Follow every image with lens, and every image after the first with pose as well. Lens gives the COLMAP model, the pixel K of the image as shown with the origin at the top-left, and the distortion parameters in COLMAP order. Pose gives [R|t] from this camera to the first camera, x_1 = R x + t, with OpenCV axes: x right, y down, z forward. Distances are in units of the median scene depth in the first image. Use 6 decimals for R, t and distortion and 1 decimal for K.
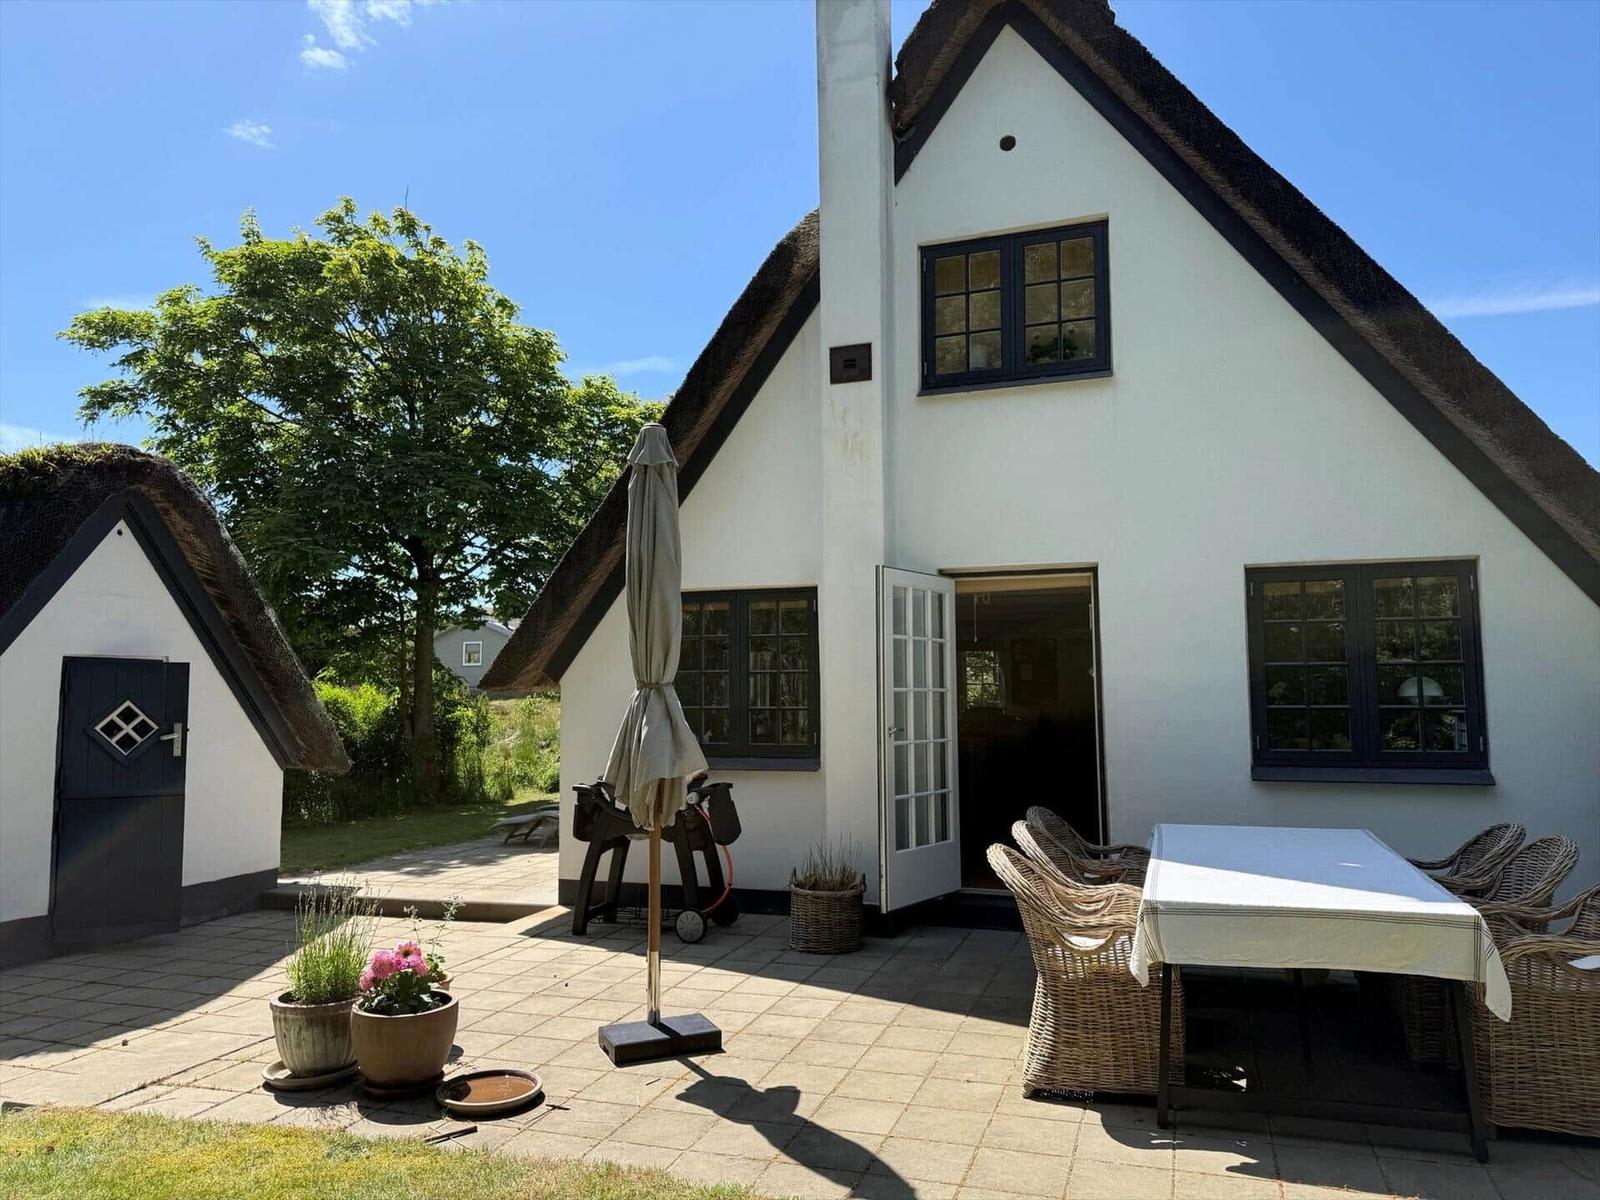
lens RADIAL K [[1088.5, 0, 790.3], [0, 1088.5, 602.8], [0, 0, 1]] dist [0.050059, -0.042663]
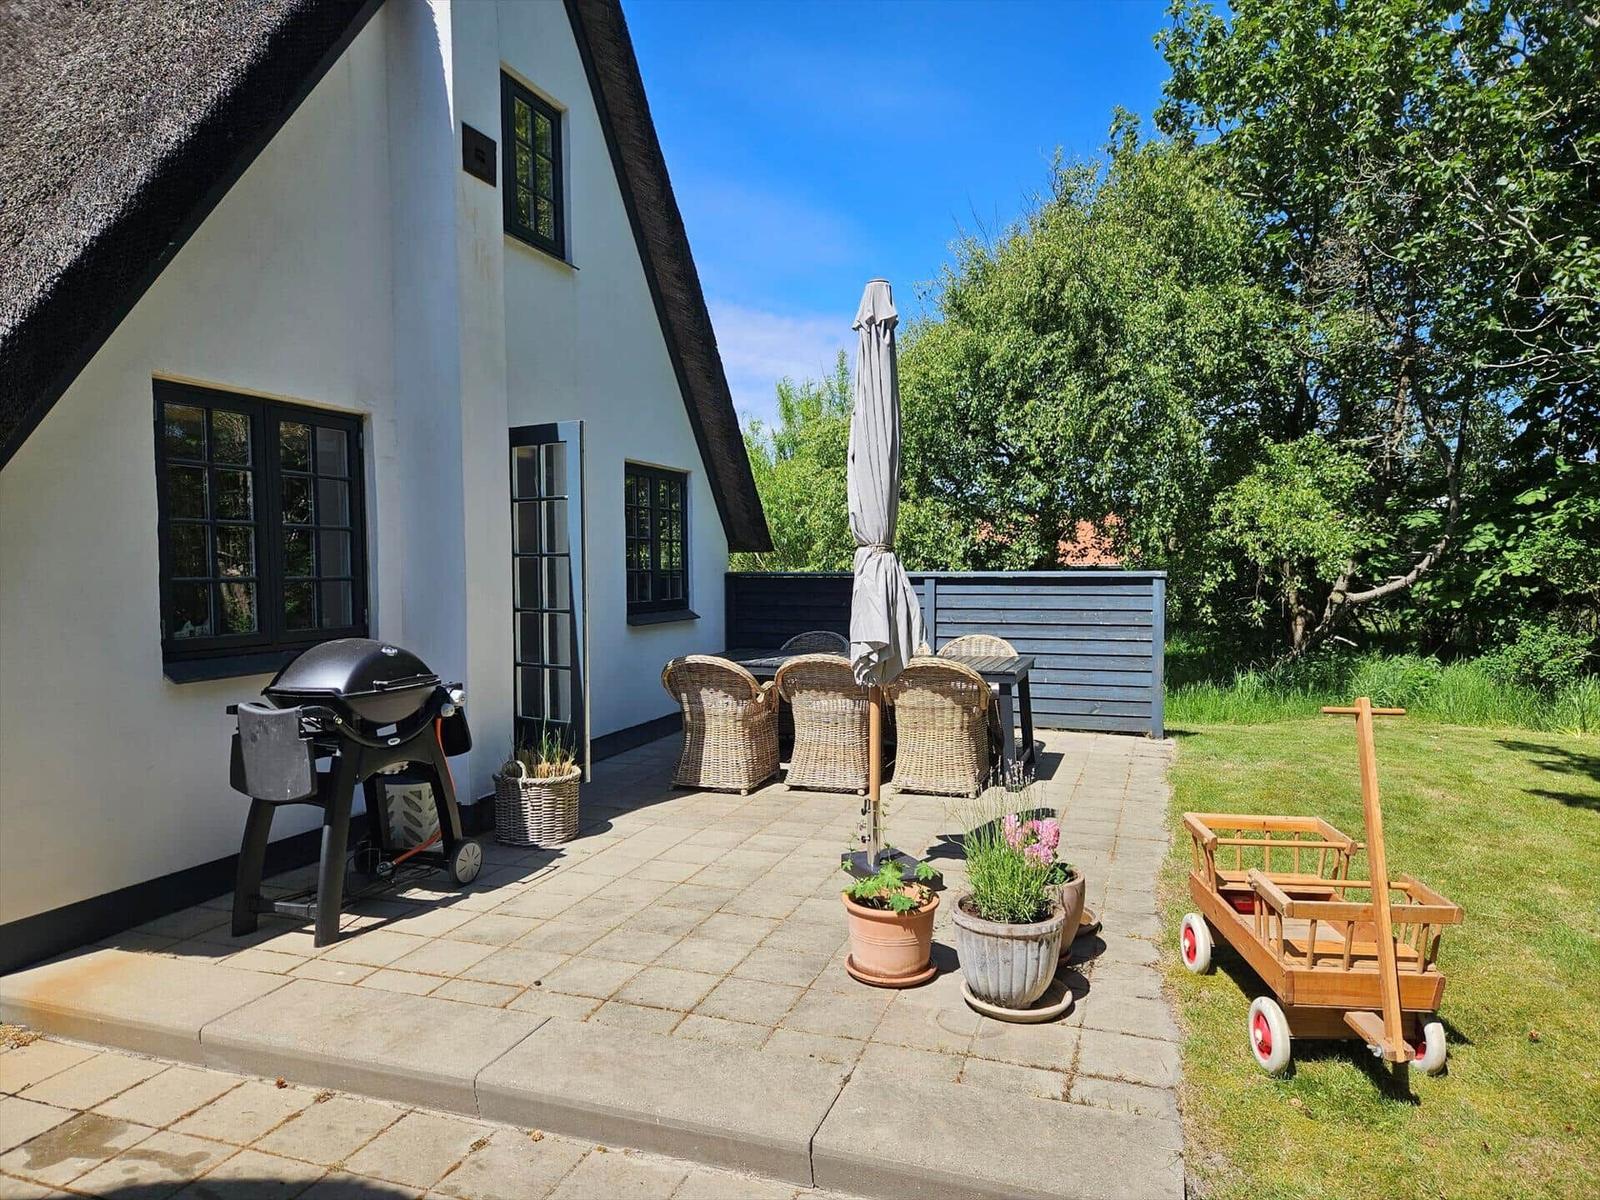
lens RADIAL K [[1067.6, 0, 808.6], [0, 1067.6, 603.9], [0, 0, 1]] dist [0.081686, -0.077413]
pose [[-0.005713, -0.038977, 0.999224, -0.735012], [-0.084125, 0.995717, 0.038359, 0.061239], [-0.996439, -0.083840, -0.008968, 0.696557]]
